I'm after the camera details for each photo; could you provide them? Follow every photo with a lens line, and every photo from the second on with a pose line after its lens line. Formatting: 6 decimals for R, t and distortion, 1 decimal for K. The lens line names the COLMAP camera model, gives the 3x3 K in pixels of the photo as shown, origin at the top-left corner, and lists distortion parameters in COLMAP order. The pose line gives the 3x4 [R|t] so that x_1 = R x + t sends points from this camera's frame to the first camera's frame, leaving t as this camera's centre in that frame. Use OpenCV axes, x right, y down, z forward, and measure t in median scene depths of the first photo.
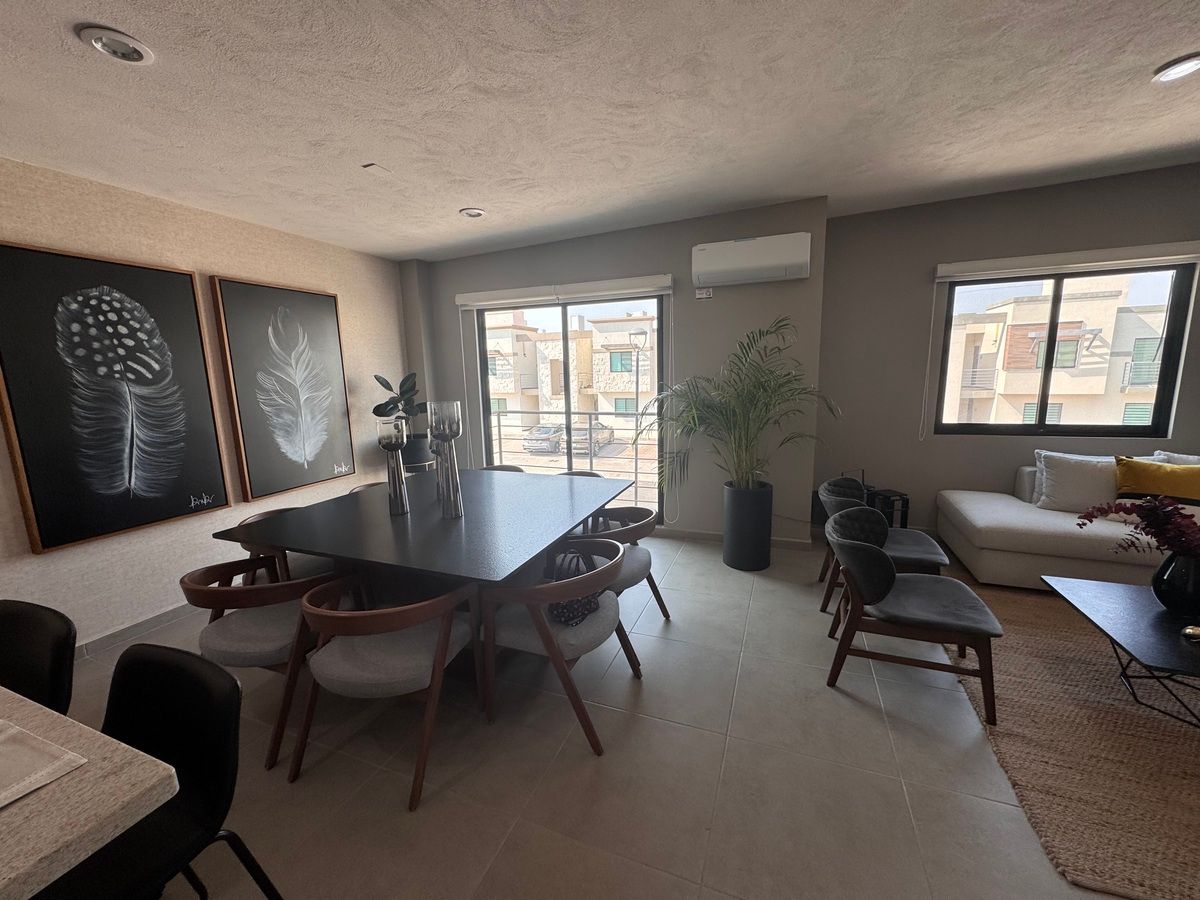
lens RADIAL K [[479.1, 0, 598.7], [0, 479.1, 451.2], [0, 0, 1]] dist [0.000132, -0.000054]
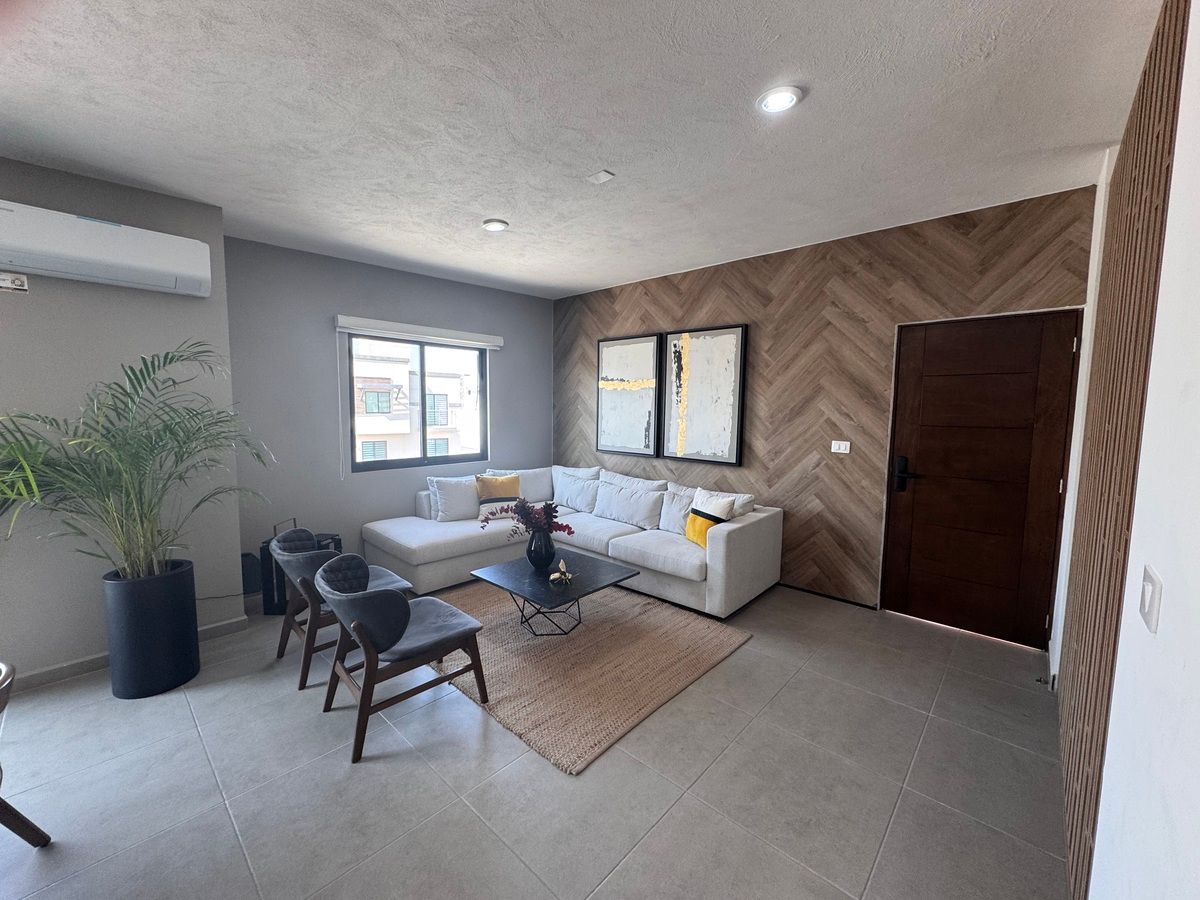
lens RADIAL K [[479.1, 0, 598.7], [0, 479.1, 451.2], [0, 0, 1]] dist [0.000132, -0.000054]
pose [[0.357930, -0.054078, 0.932181, -0.126980], [0.135693, 0.990736, 0.005373, -0.021158], [-0.923837, 0.124567, 0.361952, 0.154790]]
